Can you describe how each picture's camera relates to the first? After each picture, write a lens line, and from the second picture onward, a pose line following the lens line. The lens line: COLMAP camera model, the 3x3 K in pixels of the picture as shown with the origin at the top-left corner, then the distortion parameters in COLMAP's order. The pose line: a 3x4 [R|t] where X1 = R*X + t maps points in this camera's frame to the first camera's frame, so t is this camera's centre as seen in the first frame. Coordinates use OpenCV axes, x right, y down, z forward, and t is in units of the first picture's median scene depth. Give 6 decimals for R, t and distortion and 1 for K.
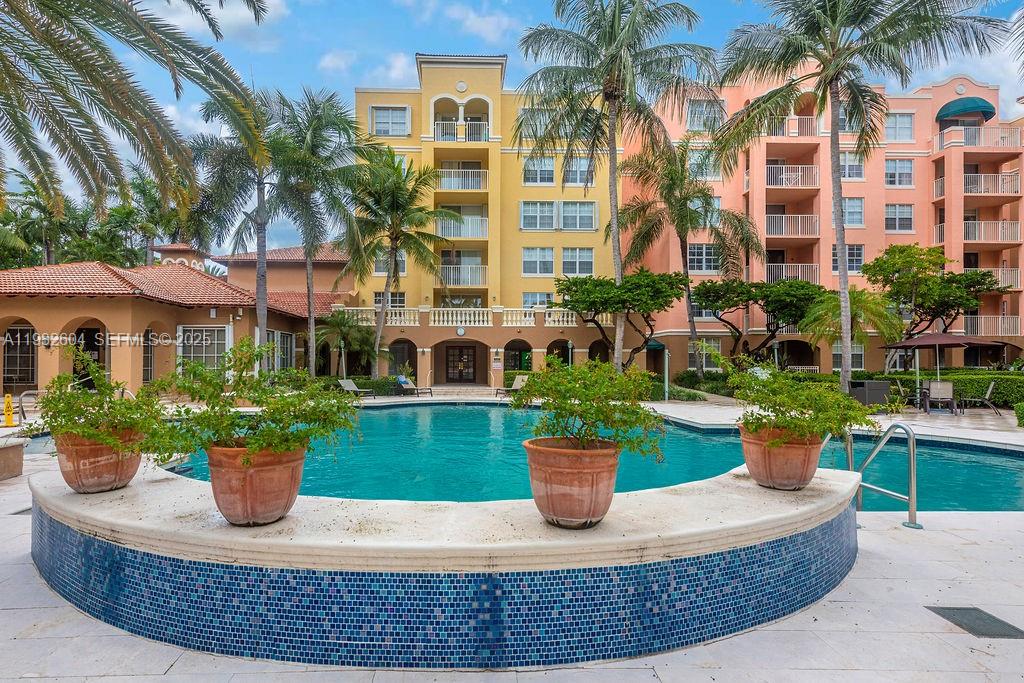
lens RADIAL K [[519.2, 0, 467.1], [0, 519.2, 363.3], [0, 0, 1]] dist [0.022456, -0.007679]
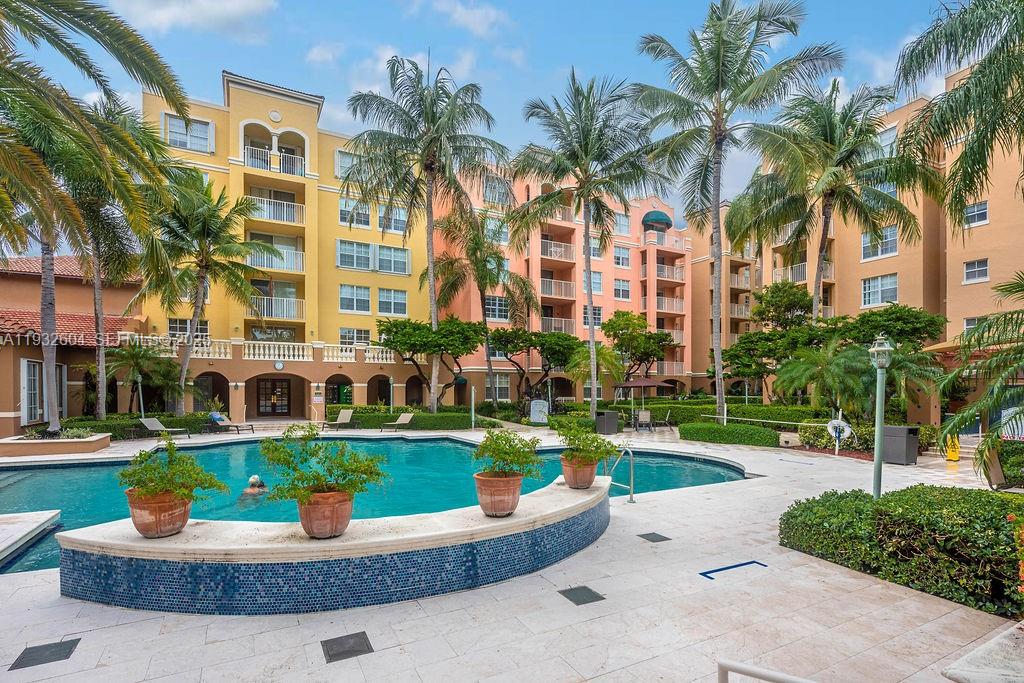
lens RADIAL K [[516.0, 0, 516.0], [0, 516.0, 393.2], [0, 0, 1]] dist [-0.004008, -0.000827]
pose [[0.883261, -0.005120, 0.468853, -0.075731], [-0.000200, 0.999936, 0.011296, -0.020149], [-0.468881, -0.010071, 0.883204, -0.085994]]
